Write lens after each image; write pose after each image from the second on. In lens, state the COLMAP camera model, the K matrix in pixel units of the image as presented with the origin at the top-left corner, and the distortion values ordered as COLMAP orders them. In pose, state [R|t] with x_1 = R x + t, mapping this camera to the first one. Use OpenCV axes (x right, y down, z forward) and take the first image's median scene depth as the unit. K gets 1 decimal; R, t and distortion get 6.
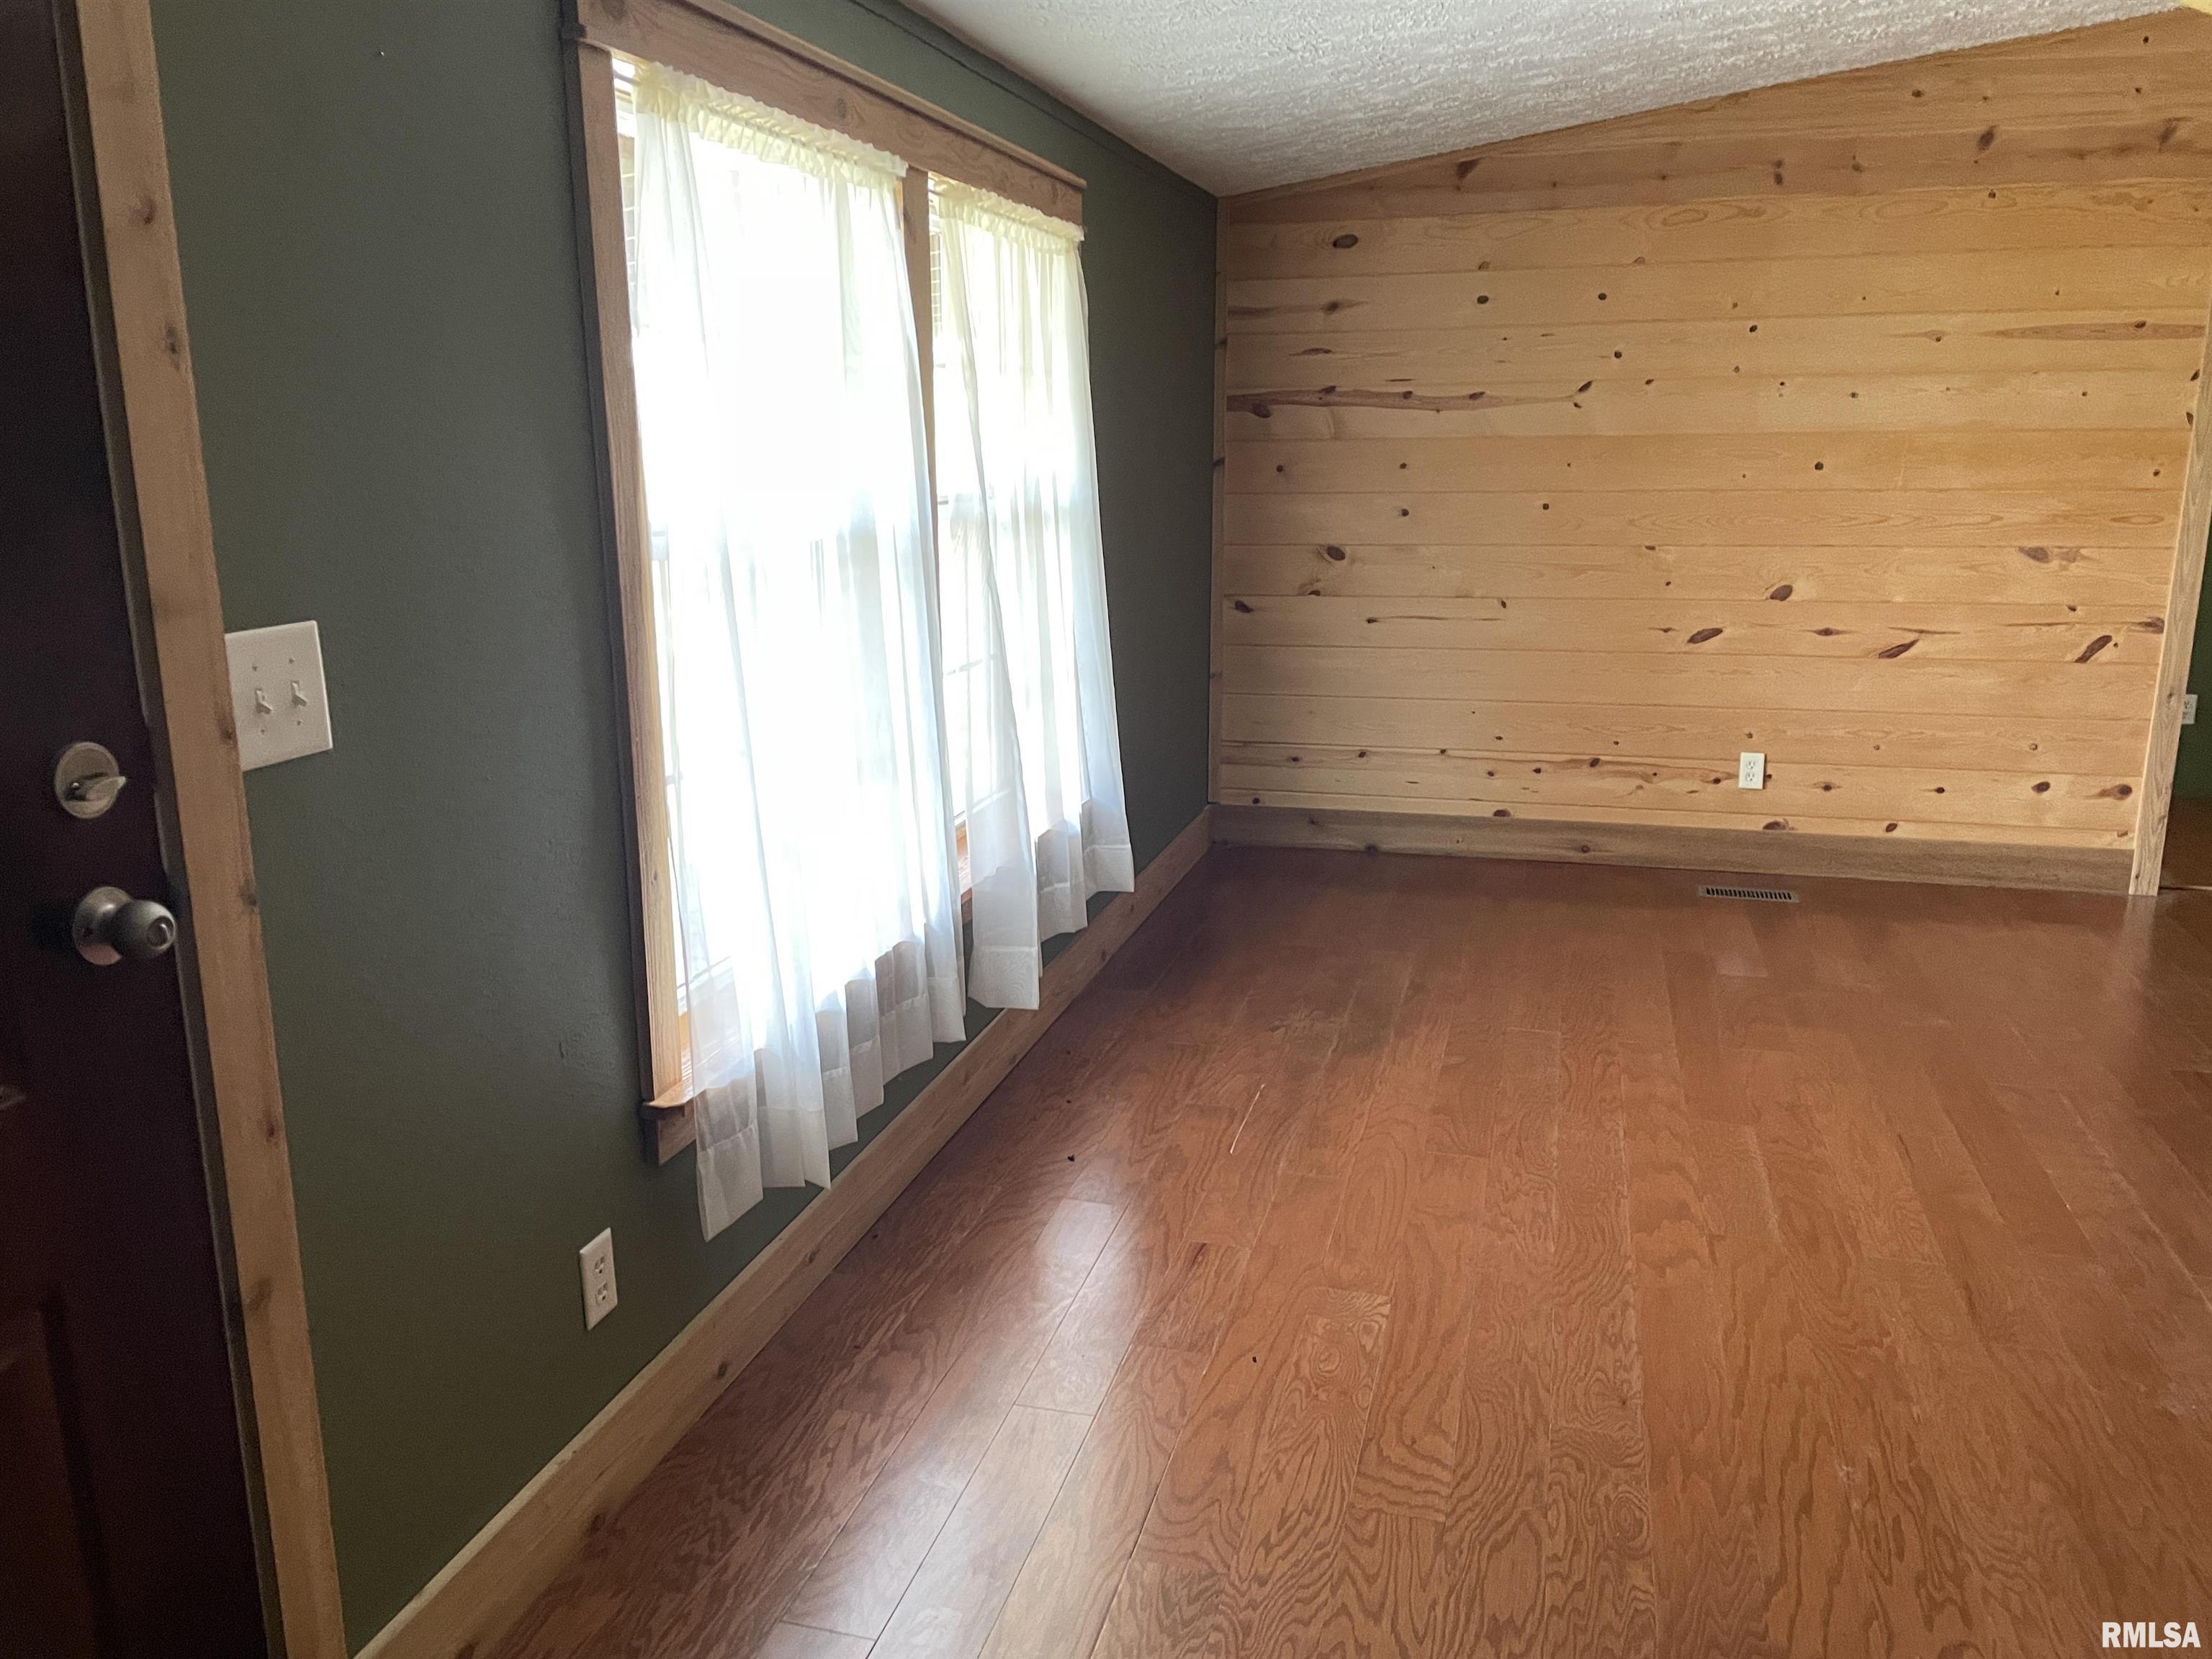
lens RADIAL K [[1649.1, 0, 1102.2], [0, 1649.1, 837.6], [0, 0, 1]] dist [0.086853, -0.111190]
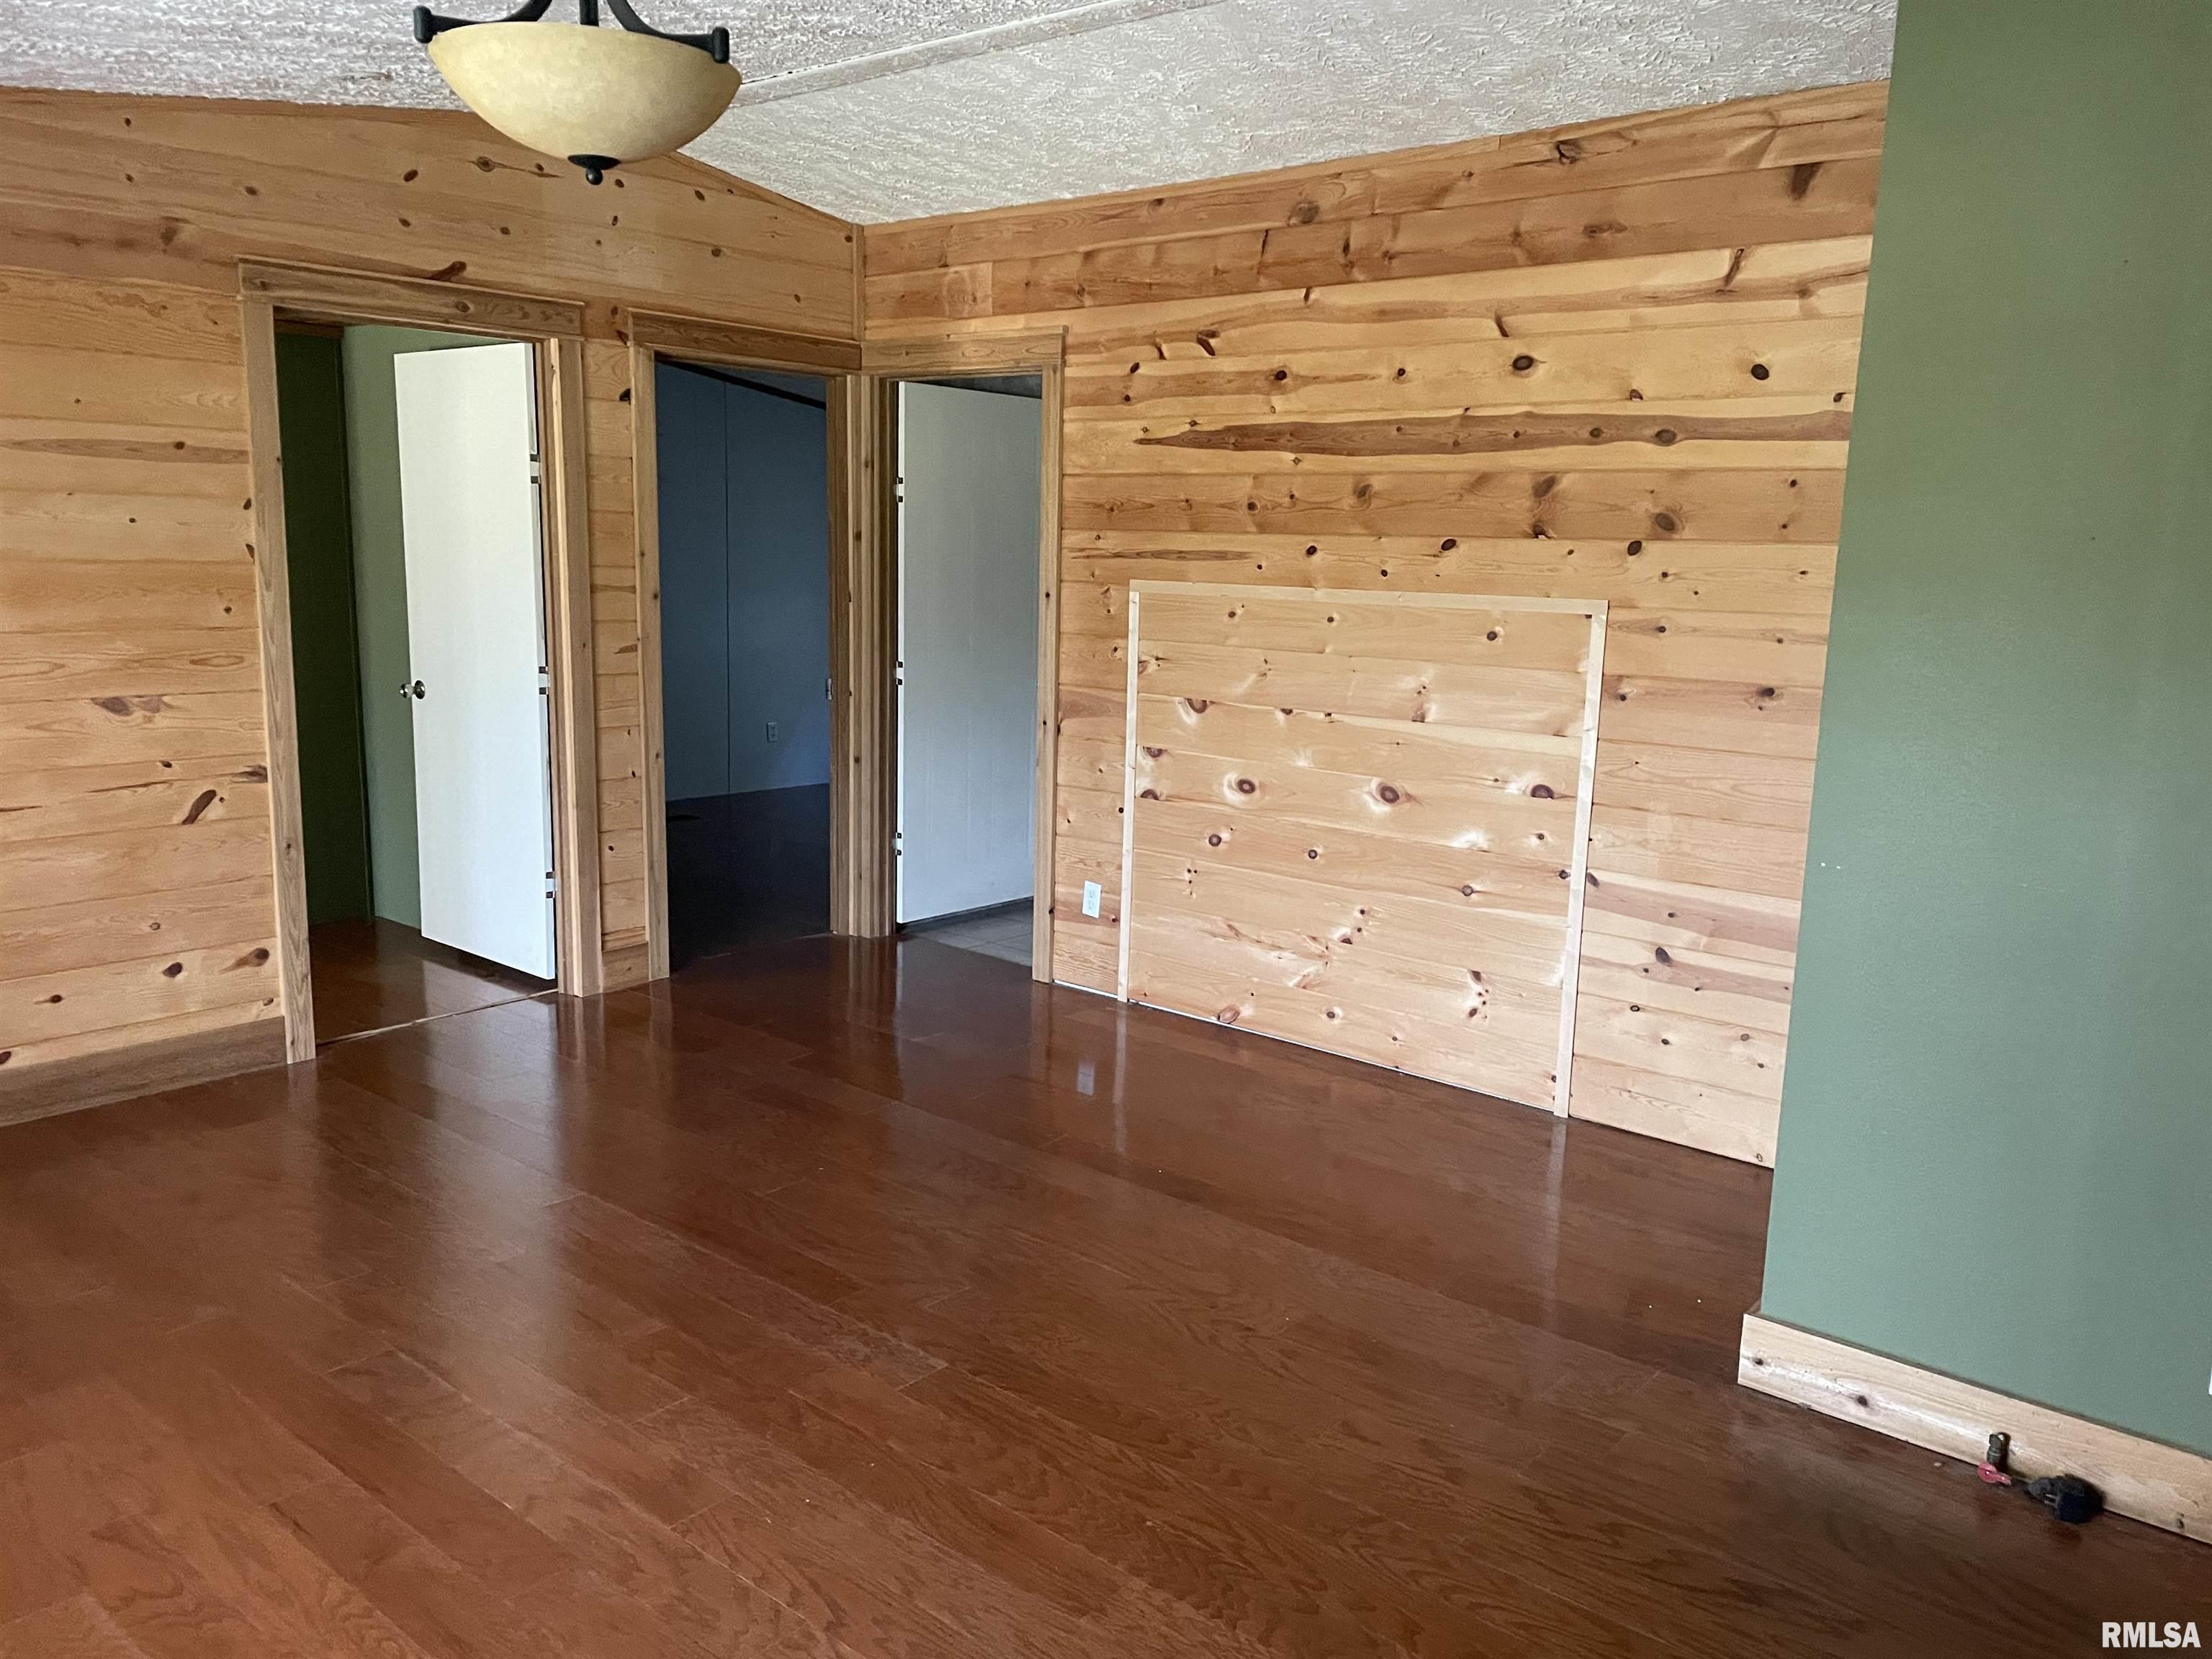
lens RADIAL K [[1649.1, 0, 1126.9], [0, 1649.1, 833.1], [0, 0, 1]] dist [0.086853, -0.111190]
pose [[0.394377, -0.144057, 0.907587, -0.018106], [0.177197, 0.981022, 0.078715, -0.082311], [-0.901703, 0.129779, 0.412419, 0.199567]]
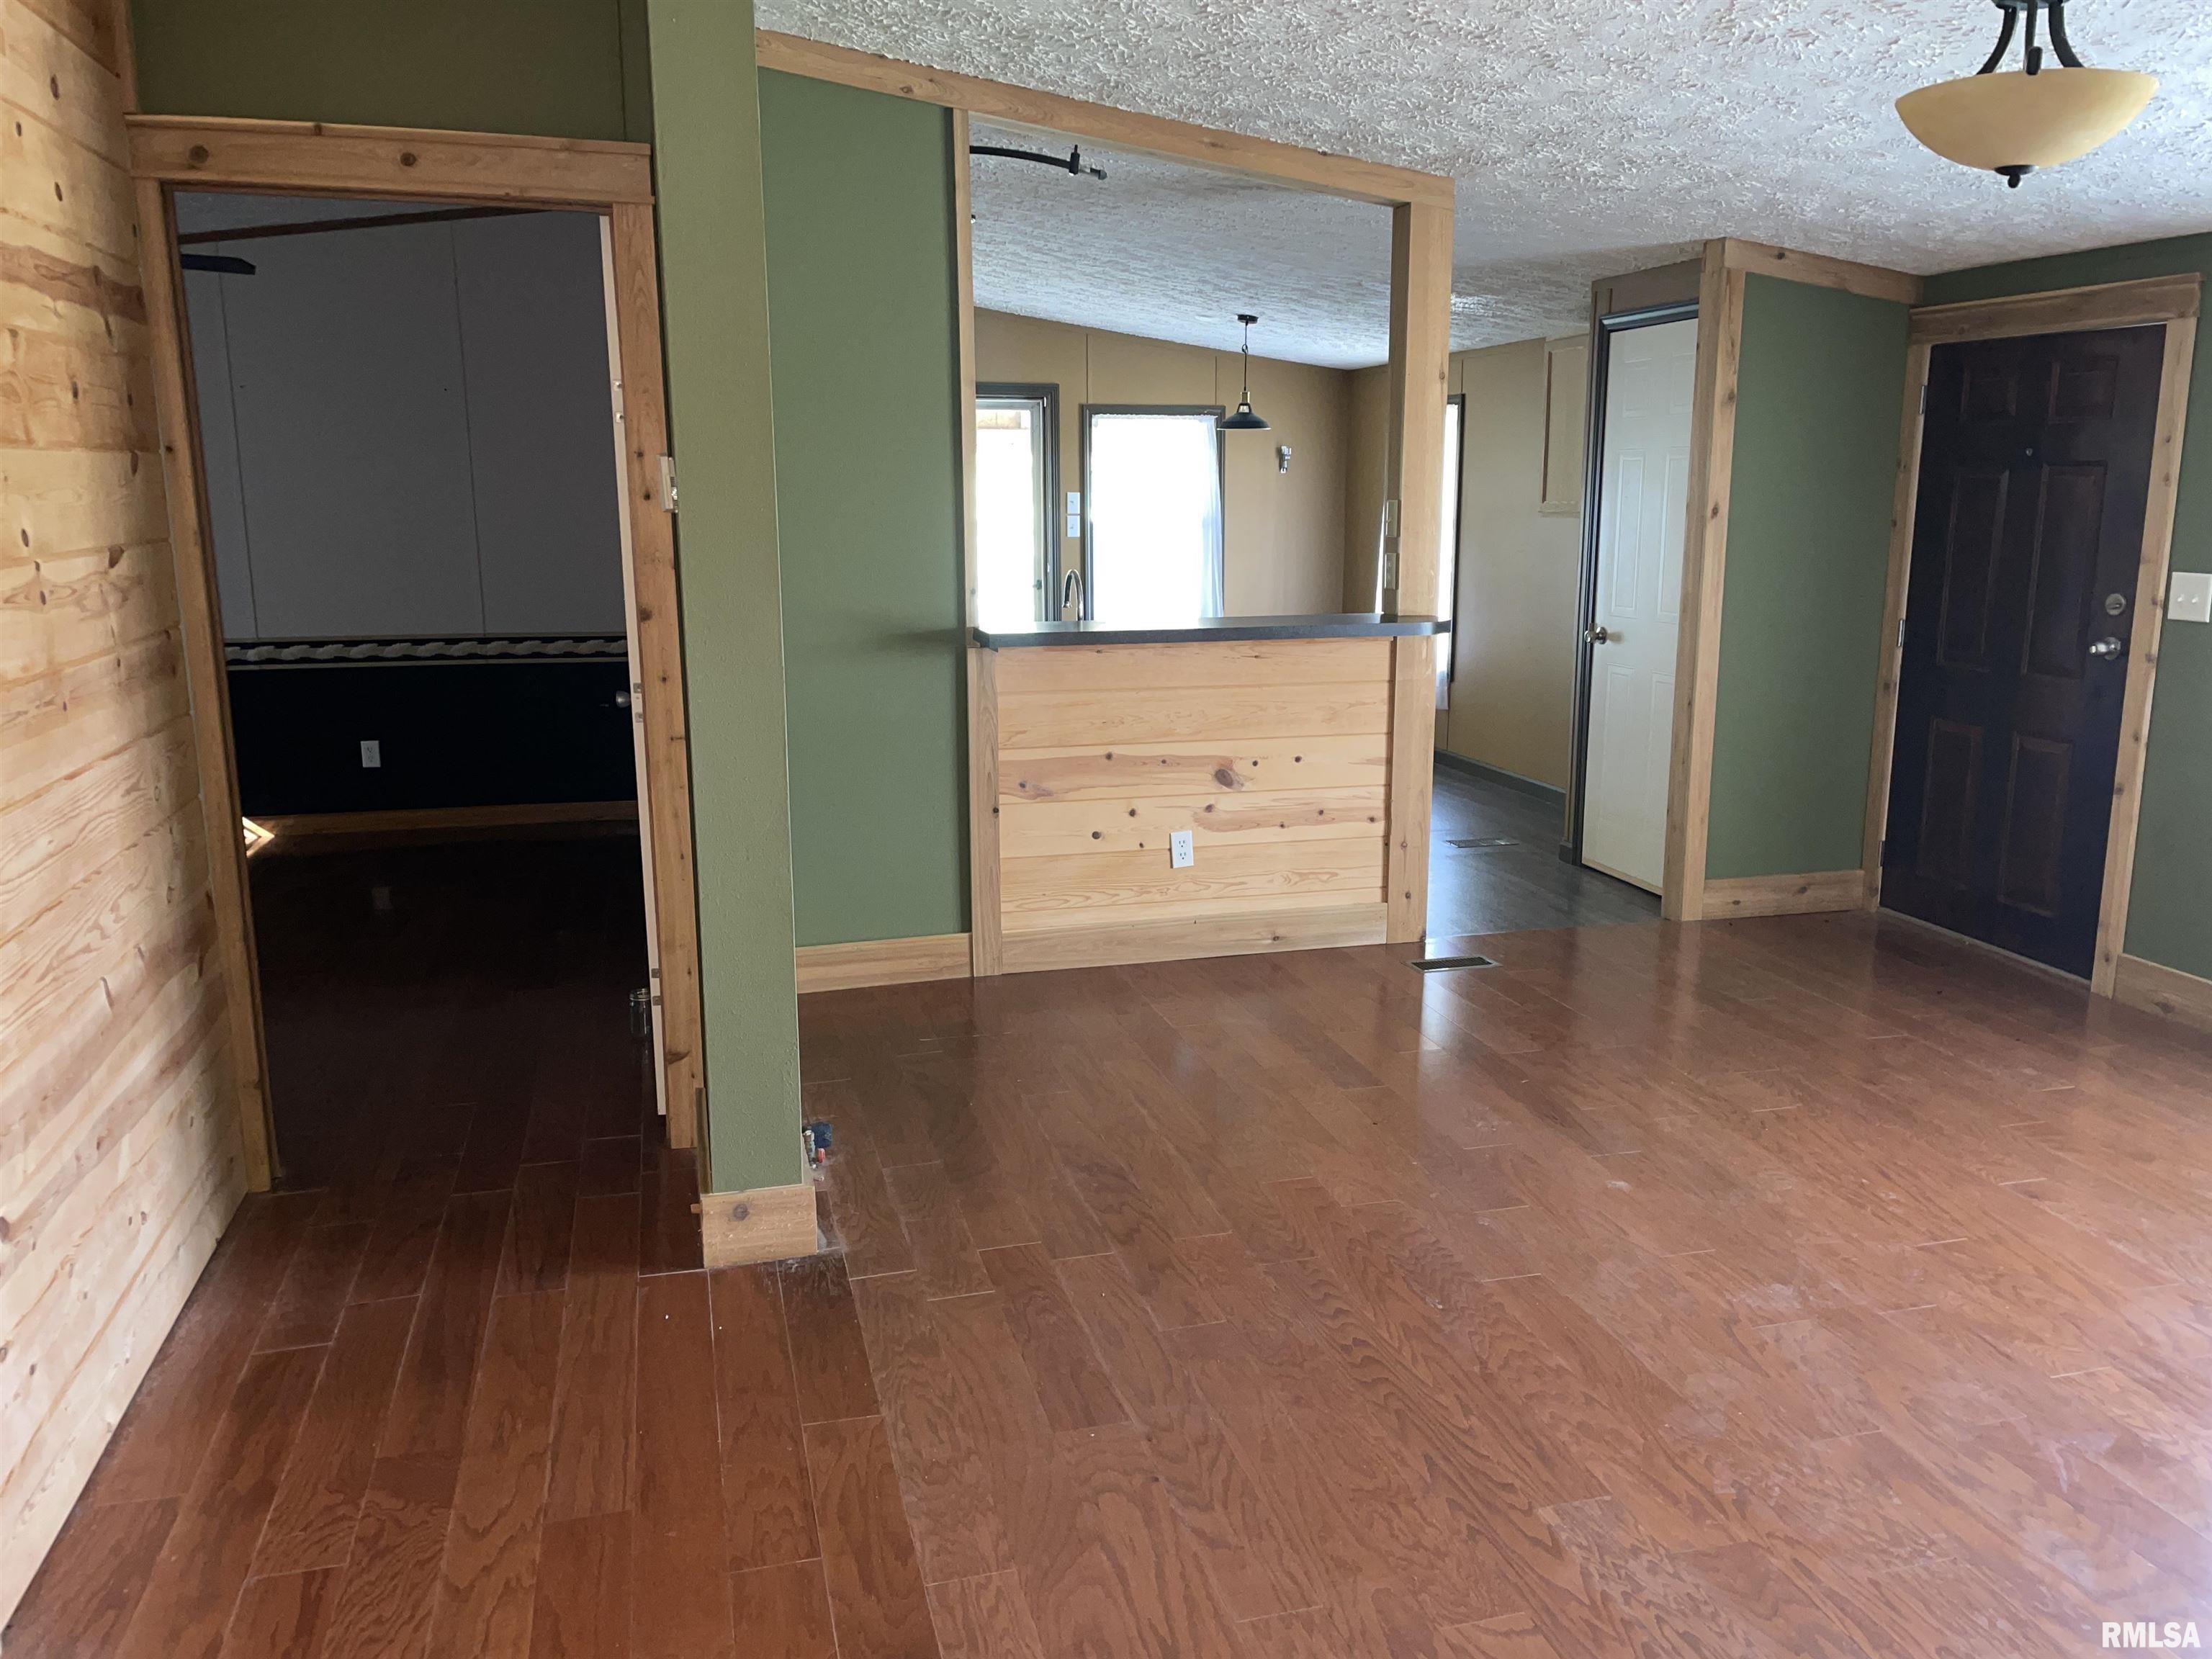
lens RADIAL K [[1649.1, 0, 1124.6], [0, 1649.1, 809.8], [0, 0, 1]] dist [0.086853, -0.111190]
pose [[-0.851090, 0.120190, -0.511078, 0.853119], [-0.107804, 0.912696, 0.394163, -0.229089], [0.513833, 0.390564, -0.763829, 0.797722]]
